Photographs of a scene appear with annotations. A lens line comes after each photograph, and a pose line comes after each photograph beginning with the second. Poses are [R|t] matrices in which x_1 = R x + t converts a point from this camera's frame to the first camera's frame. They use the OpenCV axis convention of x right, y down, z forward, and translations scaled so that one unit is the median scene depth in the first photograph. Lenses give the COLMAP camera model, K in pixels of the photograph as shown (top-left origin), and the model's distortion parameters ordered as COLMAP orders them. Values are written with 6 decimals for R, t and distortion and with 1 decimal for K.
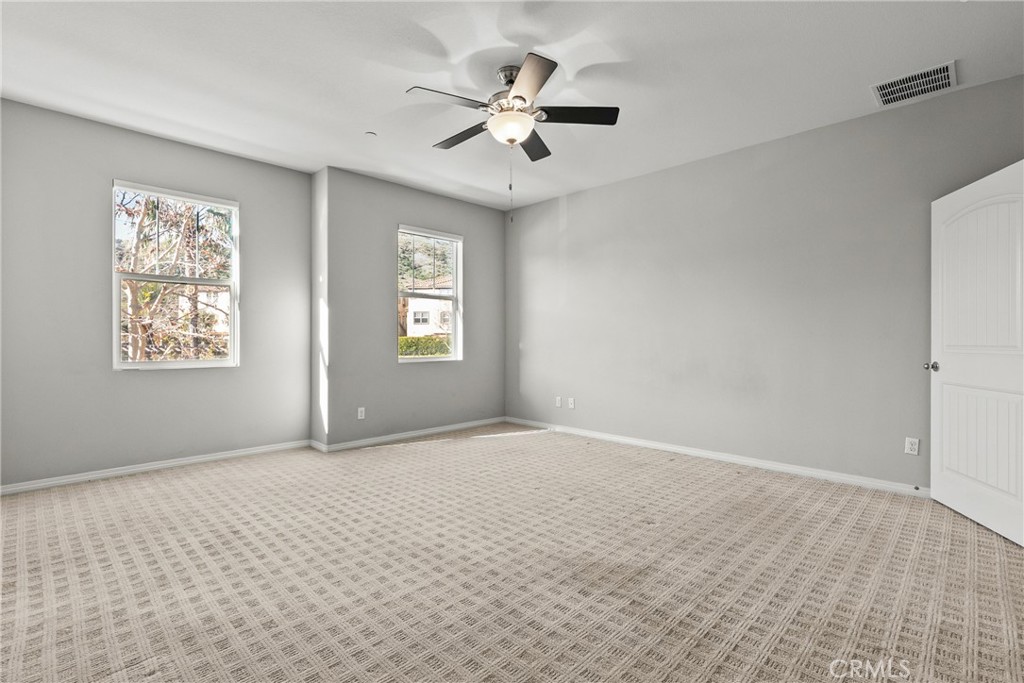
lens RADIAL K [[470.9, 0, 510.4], [0, 470.9, 344.6], [0, 0, 1]] dist [0.000319, 0.000483]
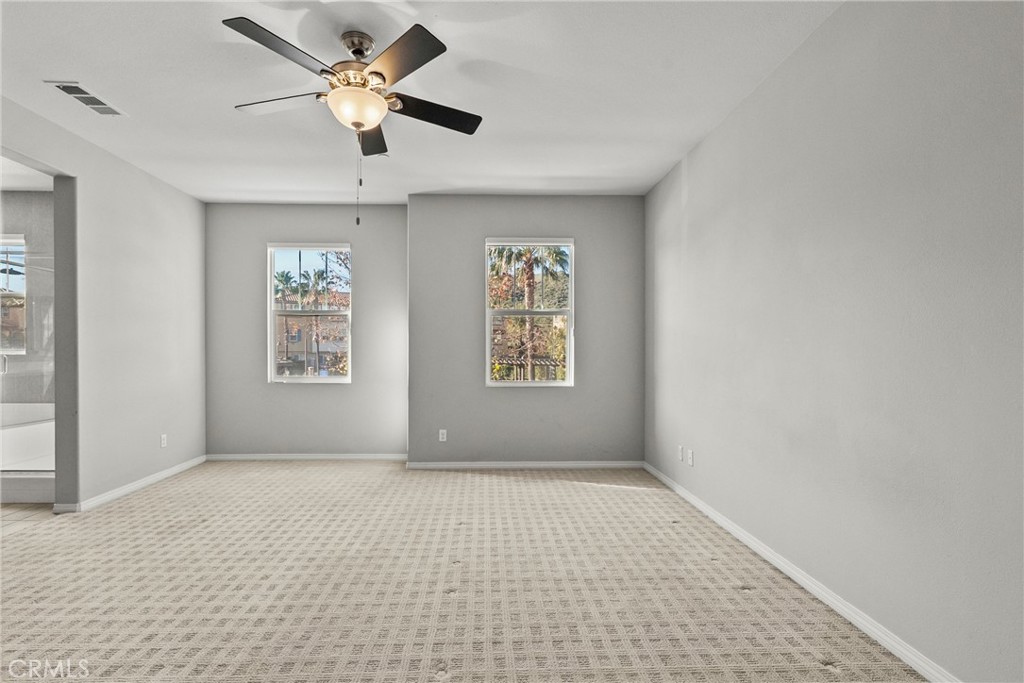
lens RADIAL K [[479.4, 0, 510.3], [0, 479.4, 357.9], [0, 0, 1]] dist [-0.000107, -0.000593]
pose [[0.723837, 0.005662, -0.689948, 0.760781], [-0.011137, 0.999932, -0.003478, -0.023894], [0.689881, 0.010201, 0.723851, 0.585785]]
